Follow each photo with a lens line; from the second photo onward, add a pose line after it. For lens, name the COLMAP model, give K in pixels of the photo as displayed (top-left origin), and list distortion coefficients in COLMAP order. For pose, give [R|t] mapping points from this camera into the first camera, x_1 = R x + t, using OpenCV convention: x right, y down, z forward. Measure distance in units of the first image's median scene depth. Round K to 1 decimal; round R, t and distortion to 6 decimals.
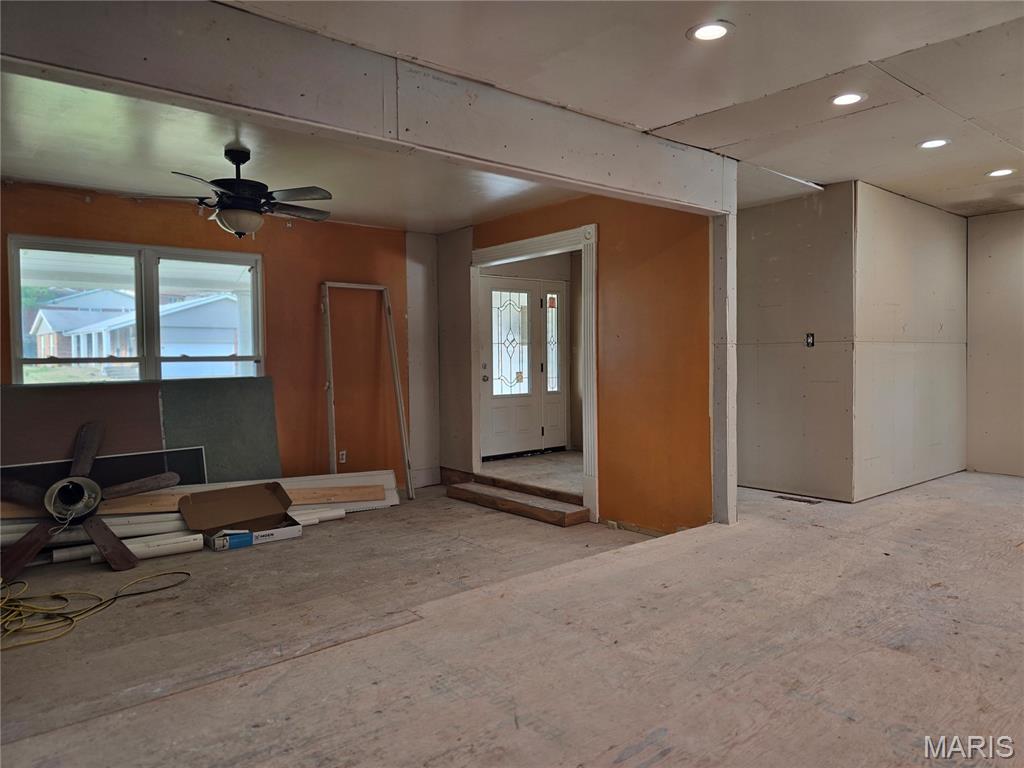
lens RADIAL K [[687.0, 0, 511.2], [0, 687.0, 382.0], [0, 0, 1]] dist [0.043116, -0.042003]
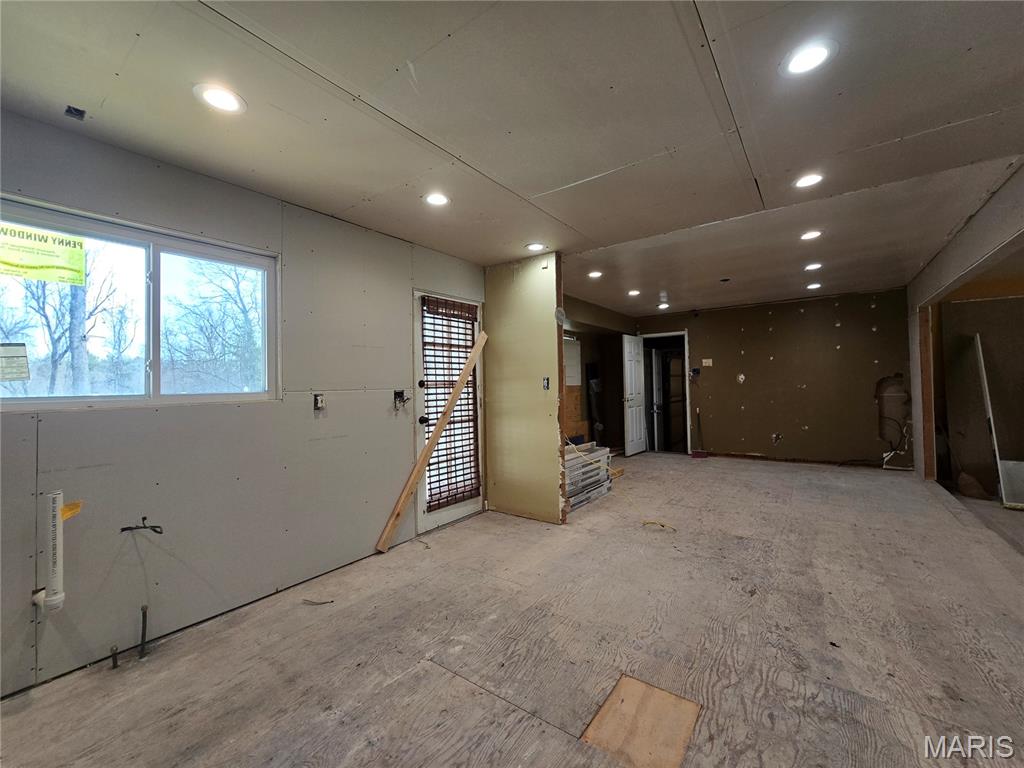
lens RADIAL K [[420.2, 0, 511.4], [0, 420.2, 377.0], [0, 0, 1]] dist [-0.011341, 0.000753]
pose [[-0.969946, 0.027965, -0.241709, 1.250914], [0.023539, 0.999499, 0.021177, -0.105935], [0.242180, 0.014851, -0.970118, 1.690930]]
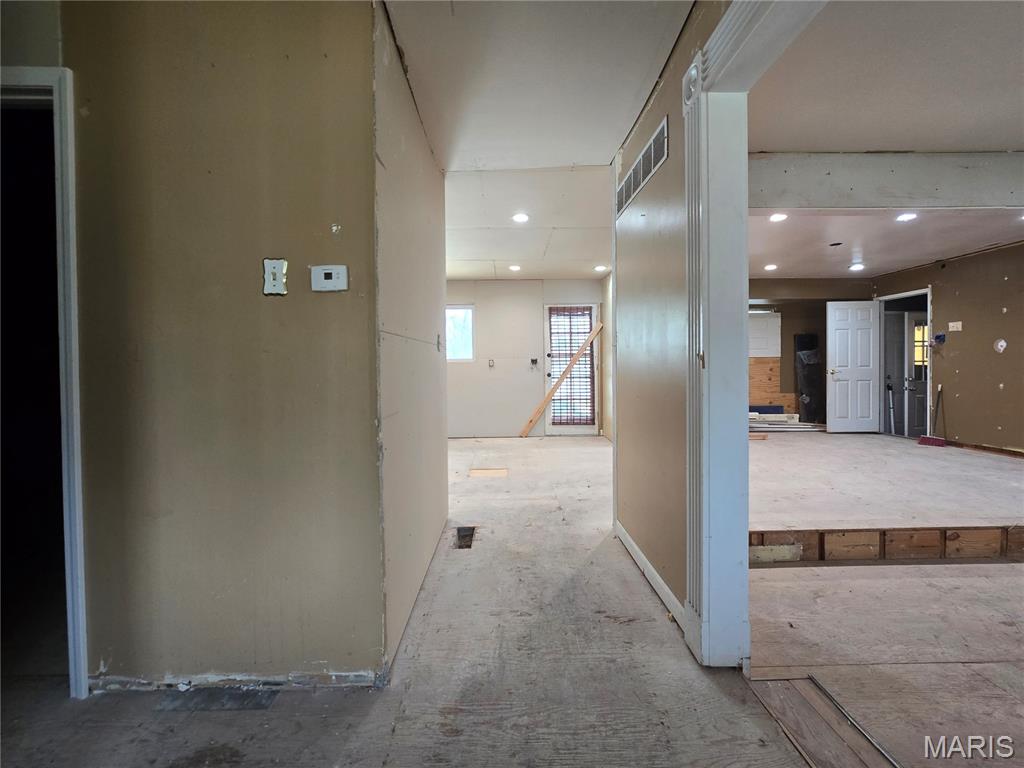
lens RADIAL K [[420.2, 0, 511.7], [0, 420.2, 380.6], [0, 0, 1]] dist [-0.011341, 0.000753]
pose [[-0.778141, 0.001446, 0.628088, 0.087008], [0.046198, 0.997420, 0.054938, -0.068433], [-0.626389, 0.071766, -0.776200, 2.261436]]
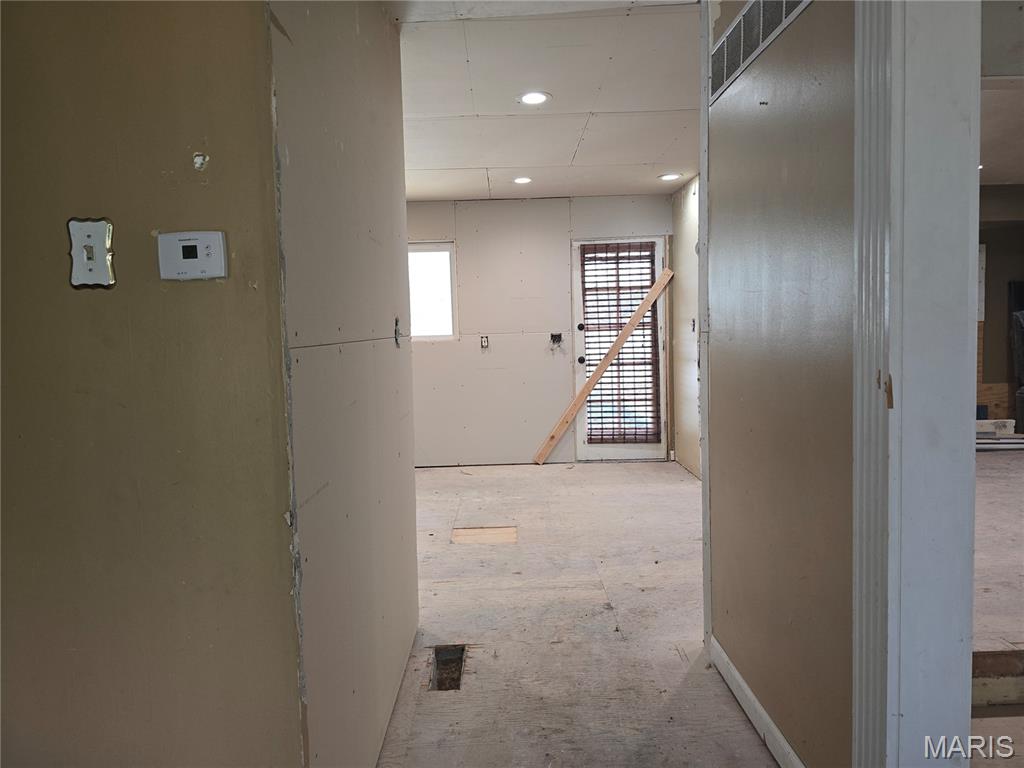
lens RADIAL K [[687.0, 0, 502.5], [0, 687.0, 382.1], [0, 0, 1]] dist [0.043116, -0.042003]
pose [[-0.766016, -0.013670, 0.642676, 0.127278], [0.063151, 0.993337, 0.096399, -0.117625], [-0.639712, 0.114429, -0.760049, 2.224180]]
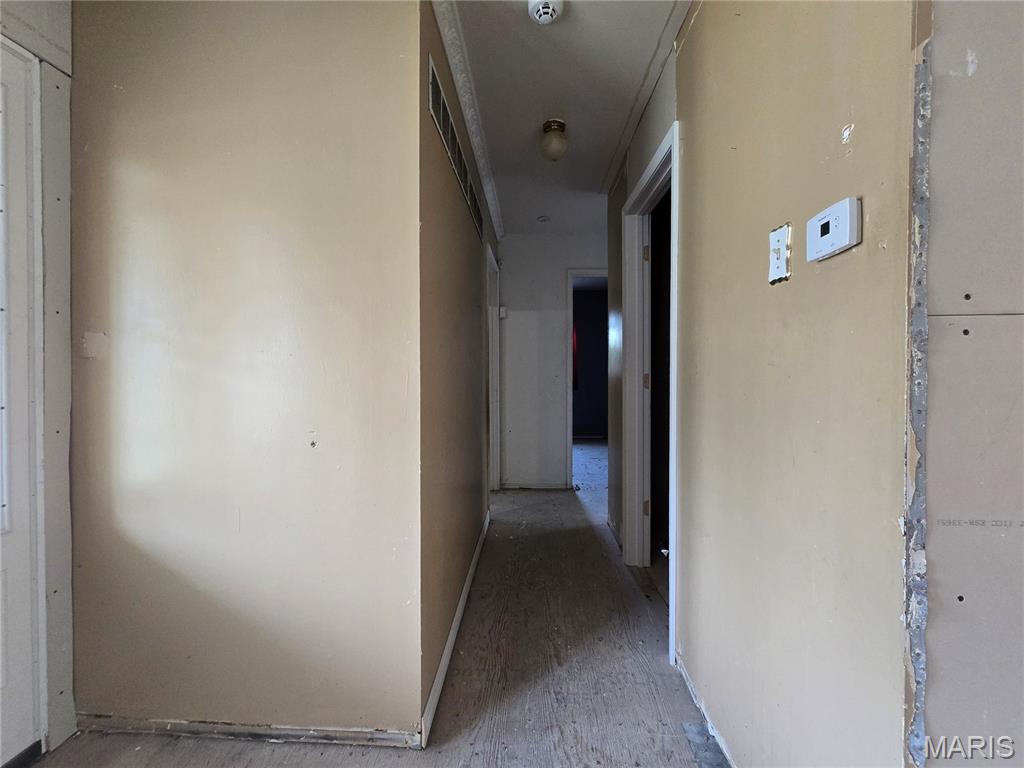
lens RADIAL K [[420.2, 0, 512.9], [0, 420.2, 376.3], [0, 0, 1]] dist [-0.011341, 0.000753]
pose [[0.673988, 0.000253, 0.738742, 0.216080], [0.022306, 0.999537, -0.020694, -0.076591], [-0.738405, 0.030426, 0.673670, 1.999441]]
